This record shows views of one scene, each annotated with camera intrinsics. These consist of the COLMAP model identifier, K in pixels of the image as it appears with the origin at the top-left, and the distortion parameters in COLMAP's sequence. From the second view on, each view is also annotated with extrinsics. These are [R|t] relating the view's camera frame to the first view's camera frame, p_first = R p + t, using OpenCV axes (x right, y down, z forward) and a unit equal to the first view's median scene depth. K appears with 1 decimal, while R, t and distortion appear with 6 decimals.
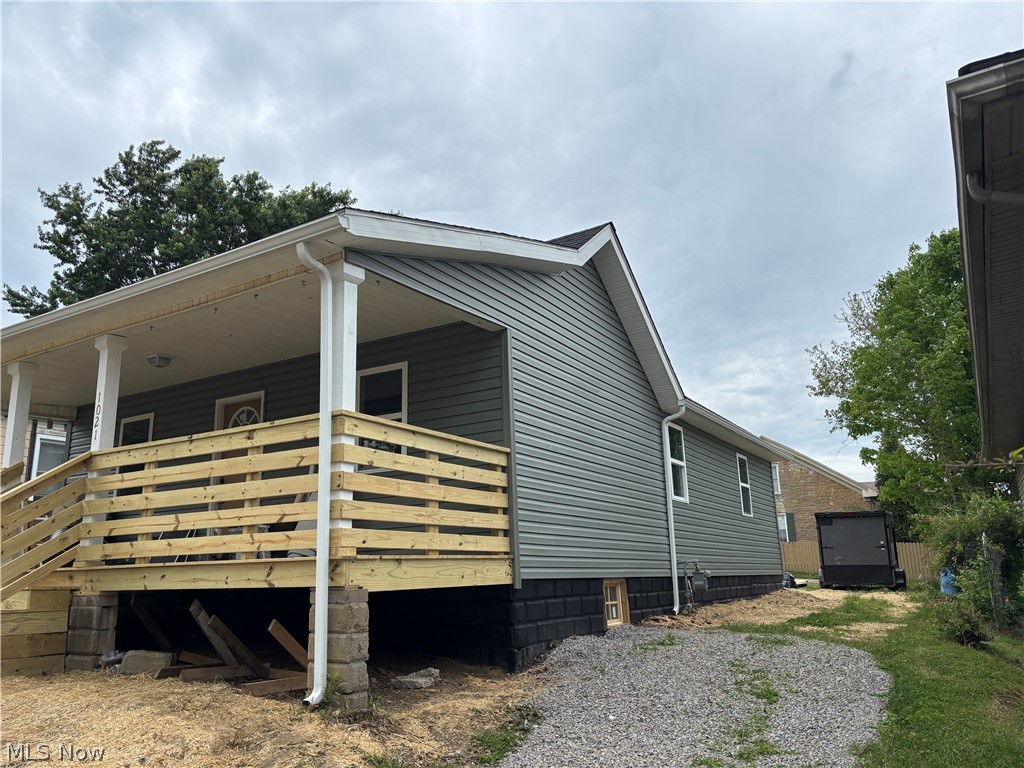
lens RADIAL K [[780.7, 0, 501.1], [0, 780.7, 406.6], [0, 0, 1]] dist [0.060040, 0.001037]
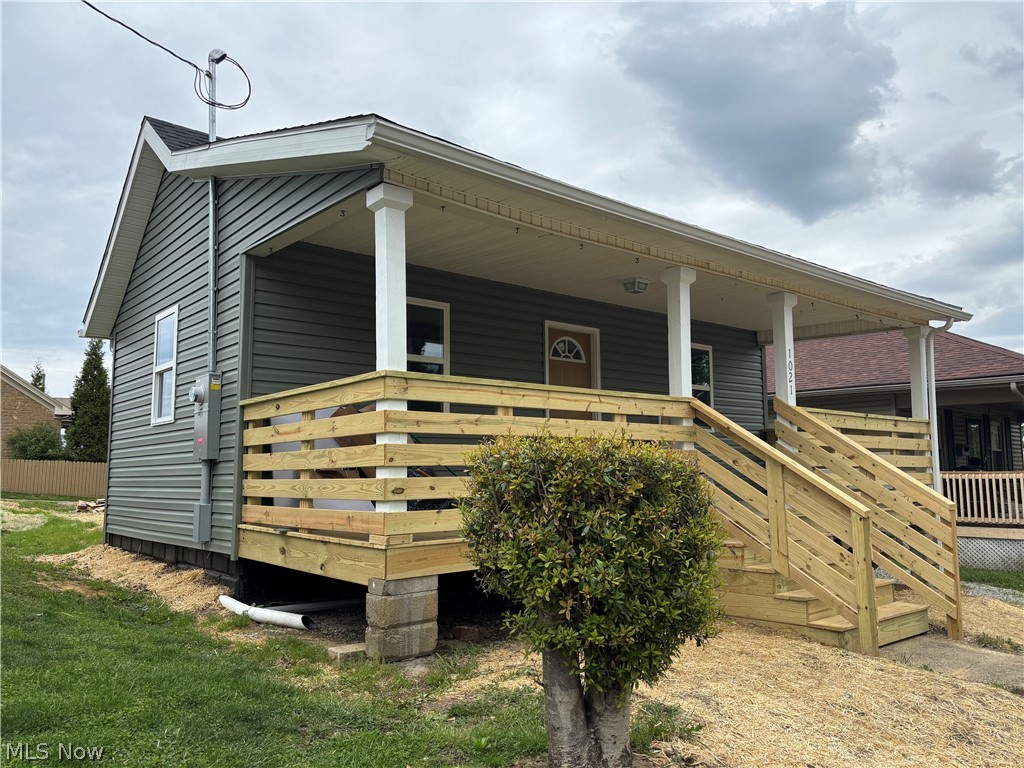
lens RADIAL K [[780.7, 0, 516.0], [0, 780.7, 386.5], [0, 0, 1]] dist [0.060040, 0.001037]
pose [[0.276305, 0.120613, 0.953471, -1.797435], [-0.200410, 0.977515, -0.065578, 0.193615], [-0.939942, -0.172965, 0.294265, 1.159752]]
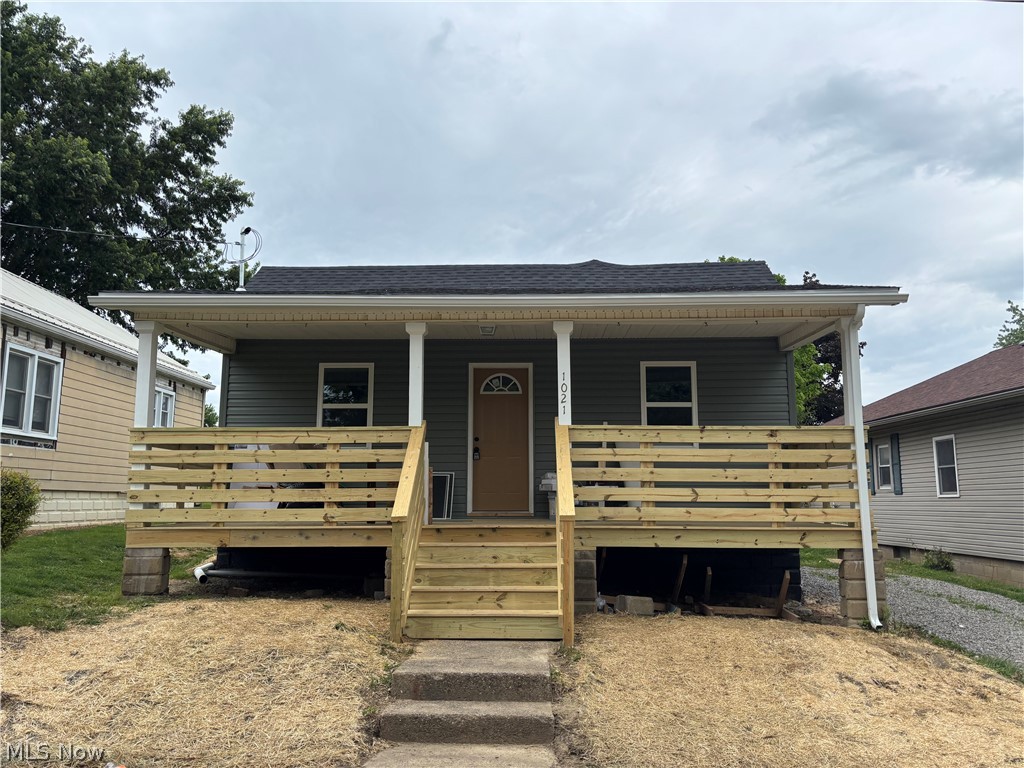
lens RADIAL K [[780.7, 0, 507.8], [0, 780.7, 383.4], [0, 0, 1]] dist [0.060040, 0.001037]
pose [[0.849764, 0.092601, 0.518967, -1.302853], [-0.126149, 0.991569, 0.029629, -0.028454], [-0.511848, -0.090645, 0.854280, 0.098197]]
